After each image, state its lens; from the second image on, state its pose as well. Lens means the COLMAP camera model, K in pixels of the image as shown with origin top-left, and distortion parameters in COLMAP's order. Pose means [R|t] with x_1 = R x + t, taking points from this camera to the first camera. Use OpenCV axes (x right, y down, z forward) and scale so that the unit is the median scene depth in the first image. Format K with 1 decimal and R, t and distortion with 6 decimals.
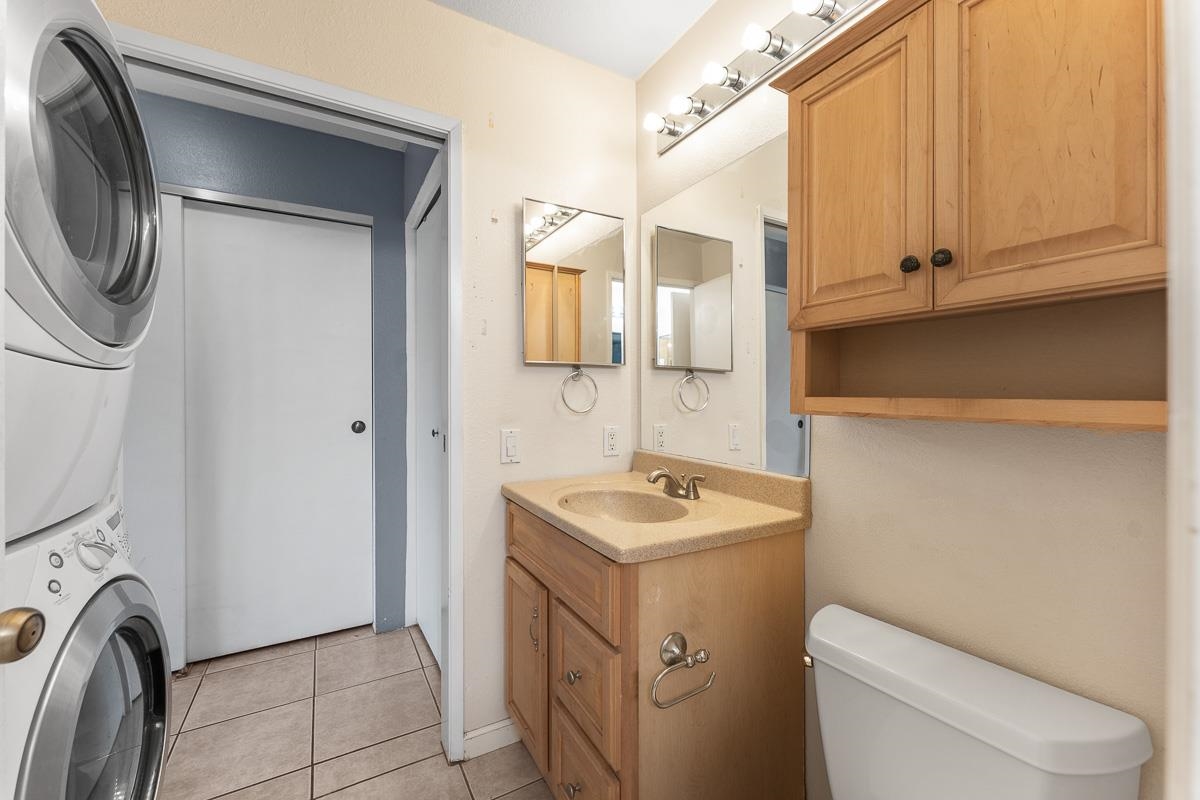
lens RADIAL K [[482.4, 0, 600.0], [0, 482.4, 400.0], [0, 0, 1]] dist [0.001023, 0.000136]
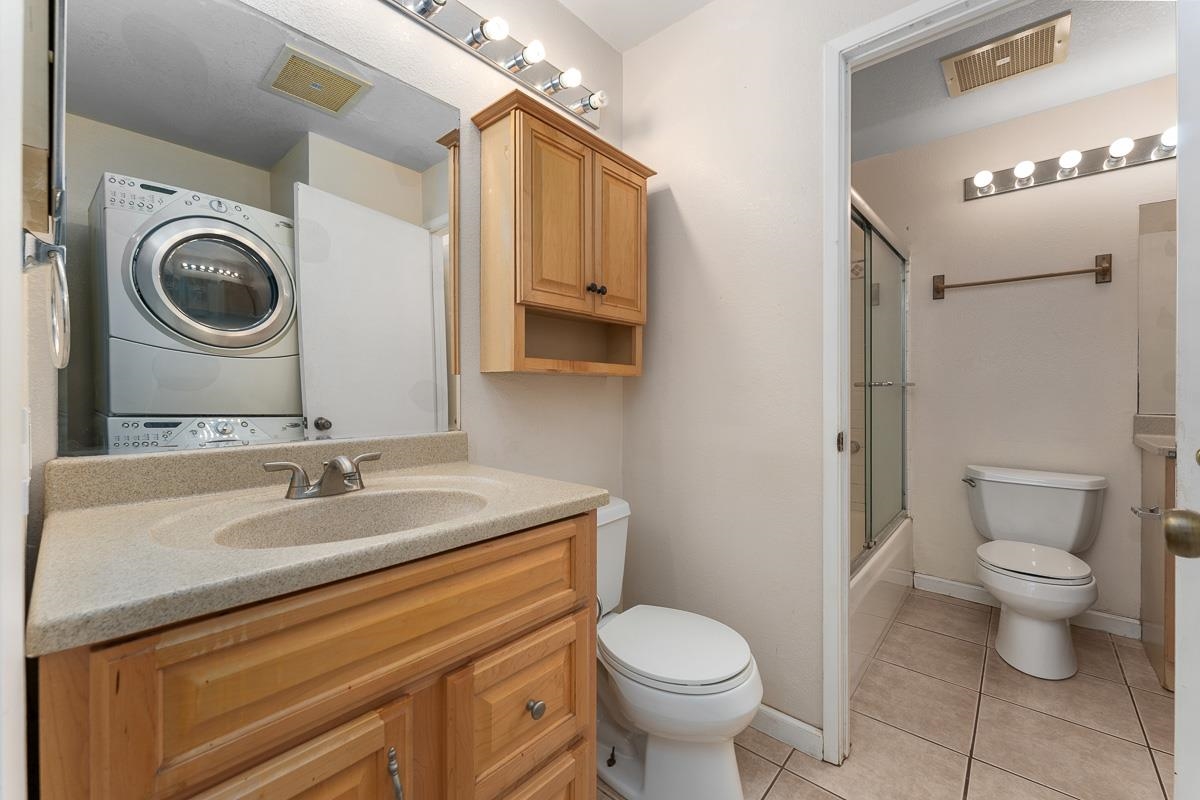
lens RADIAL K [[480.9, 0, 601.5], [0, 480.9, 391.9], [0, 0, 1]] dist [0.001598, 0.000101]
pose [[-0.323795, -0.002393, 0.946124, -0.892932], [0.009030, 0.999943, 0.005619, 0.083595], [-0.946084, 0.010363, -0.323755, 1.288938]]
